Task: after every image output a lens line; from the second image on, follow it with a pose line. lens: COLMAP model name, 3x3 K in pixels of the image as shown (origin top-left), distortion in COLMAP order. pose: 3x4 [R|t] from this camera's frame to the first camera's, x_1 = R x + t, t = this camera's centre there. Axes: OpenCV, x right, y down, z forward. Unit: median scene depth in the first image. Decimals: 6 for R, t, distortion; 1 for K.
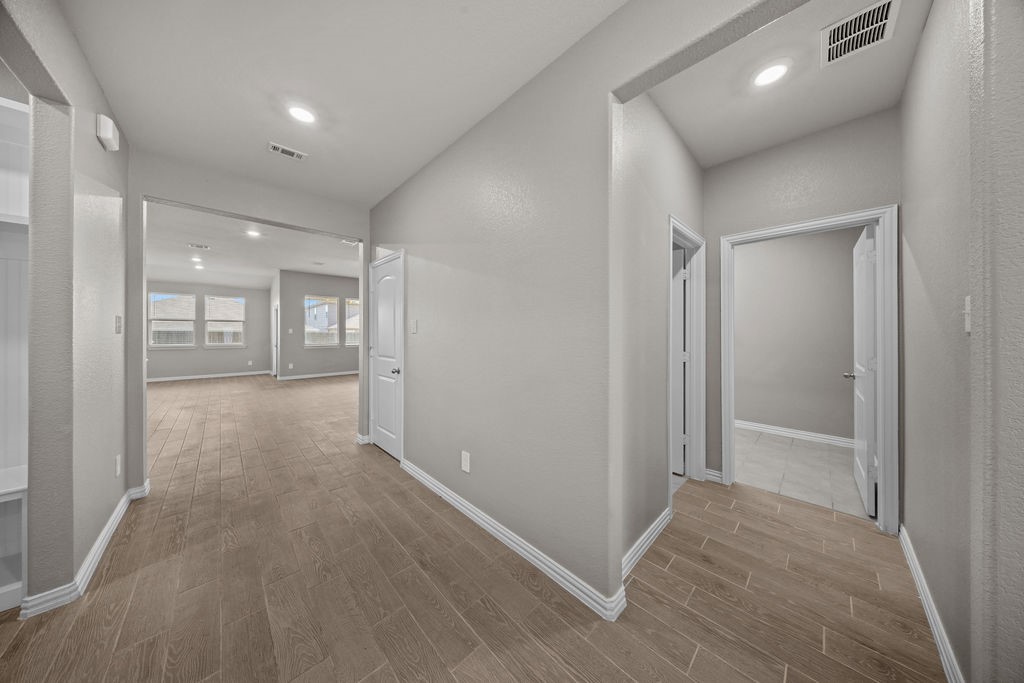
lens RADIAL K [[298.0, 0, 512.0], [0, 298.0, 341.5], [0, 0, 1]] dist [0.008085, -0.000158]
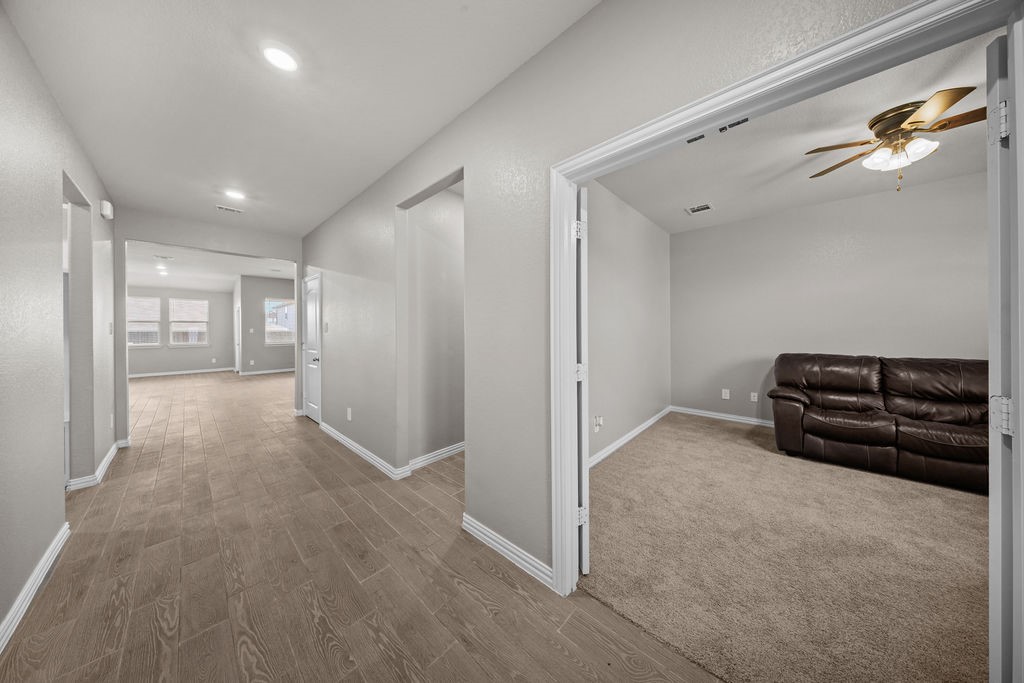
lens RADIAL K [[303.5, 0, 509.1], [0, 303.5, 337.9], [0, 0, 1]] dist [0.014163, 0.000041]
pose [[0.999215, -0.010446, 0.038217, 0.273470], [0.010532, 0.999942, -0.002051, 0.006806], [-0.038193, 0.002452, 0.999267, -0.273947]]
